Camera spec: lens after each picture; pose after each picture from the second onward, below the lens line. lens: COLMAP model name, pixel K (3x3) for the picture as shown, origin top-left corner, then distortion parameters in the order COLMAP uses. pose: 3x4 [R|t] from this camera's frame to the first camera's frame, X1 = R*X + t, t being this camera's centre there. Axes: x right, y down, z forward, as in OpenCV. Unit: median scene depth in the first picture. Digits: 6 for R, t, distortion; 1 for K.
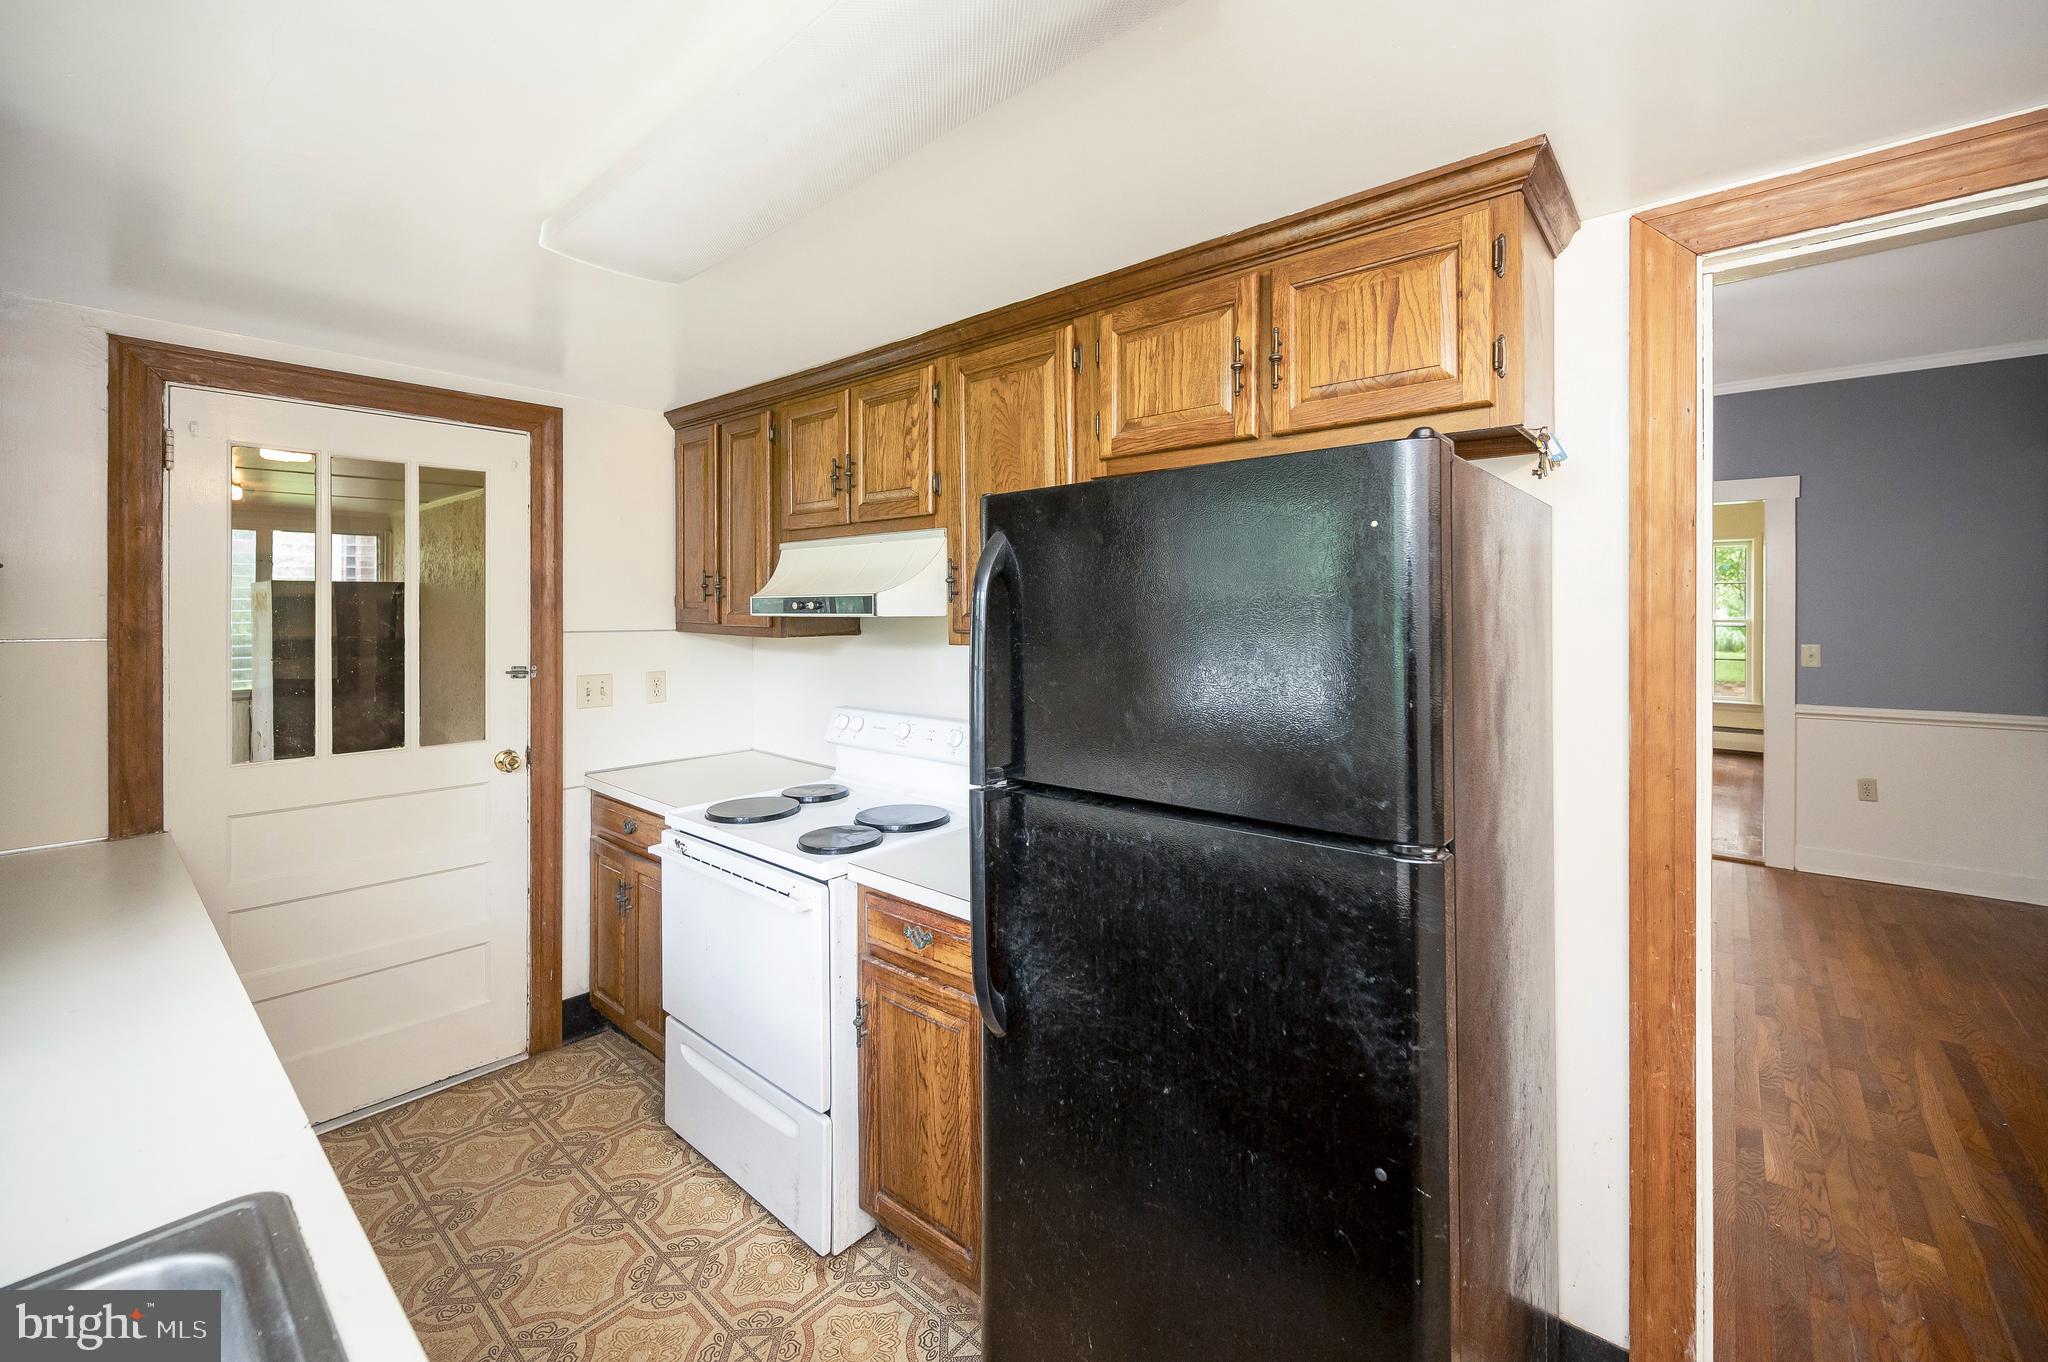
lens RADIAL K [[838.6, 0, 1053.0], [0, 838.6, 611.1], [0, 0, 1]] dist [0.008059, 0.002309]
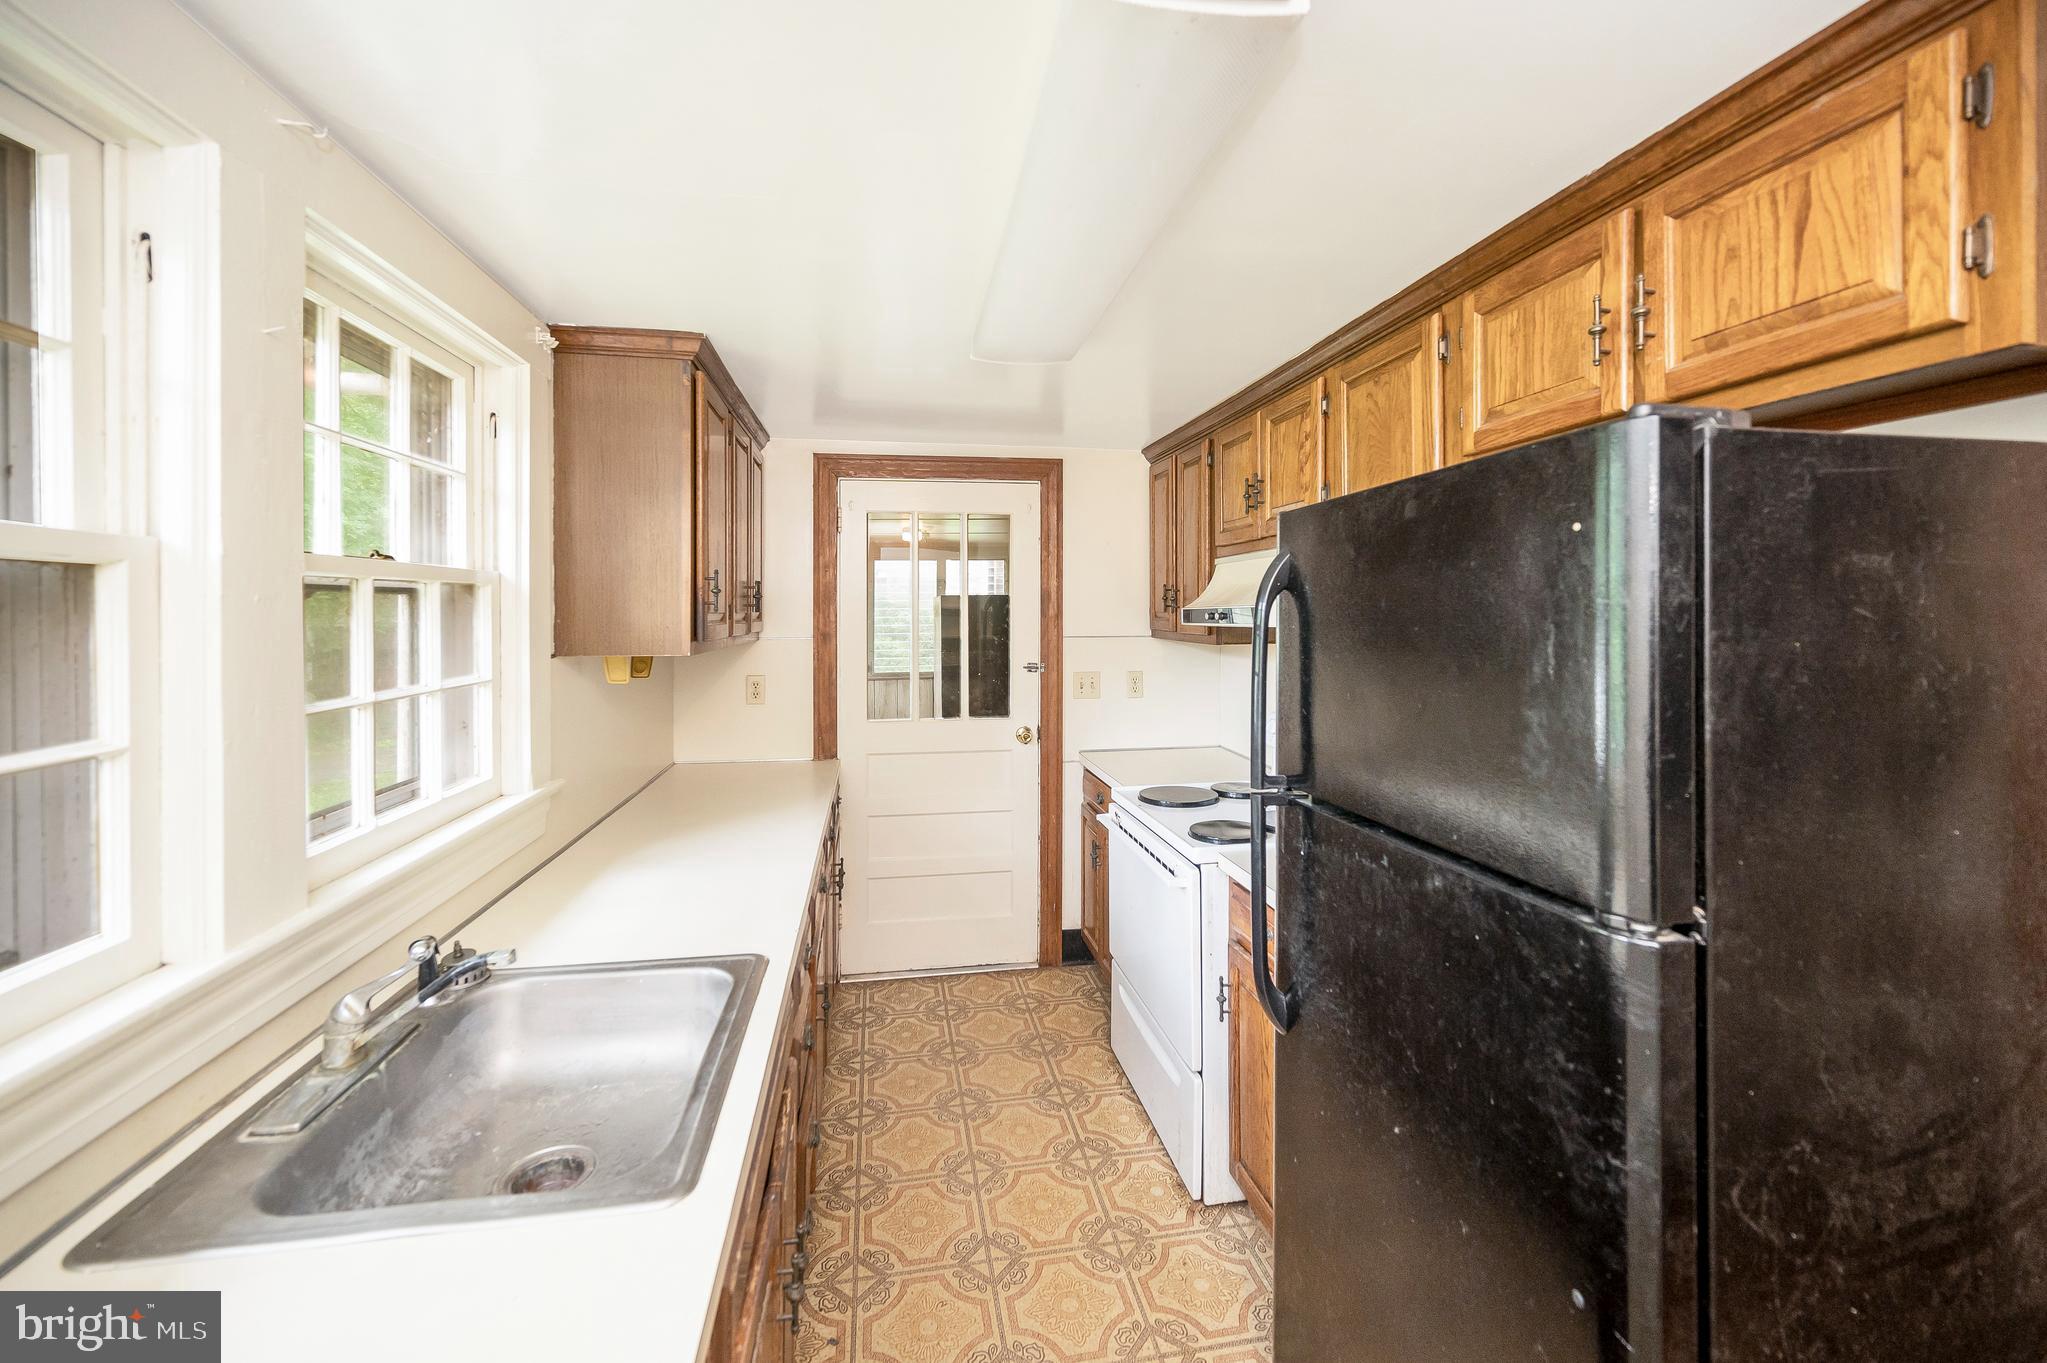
lens RADIAL K [[842.4, 0, 1046.9], [0, 842.4, 617.8], [0, 0, 1]] dist [0.013530, 0.000042]
pose [[0.782661, -0.001451, -0.622446, 0.275978], [0.003120, 0.999994, 0.001591, -0.008653], [0.622440, -0.003187, 0.782661, 0.002090]]
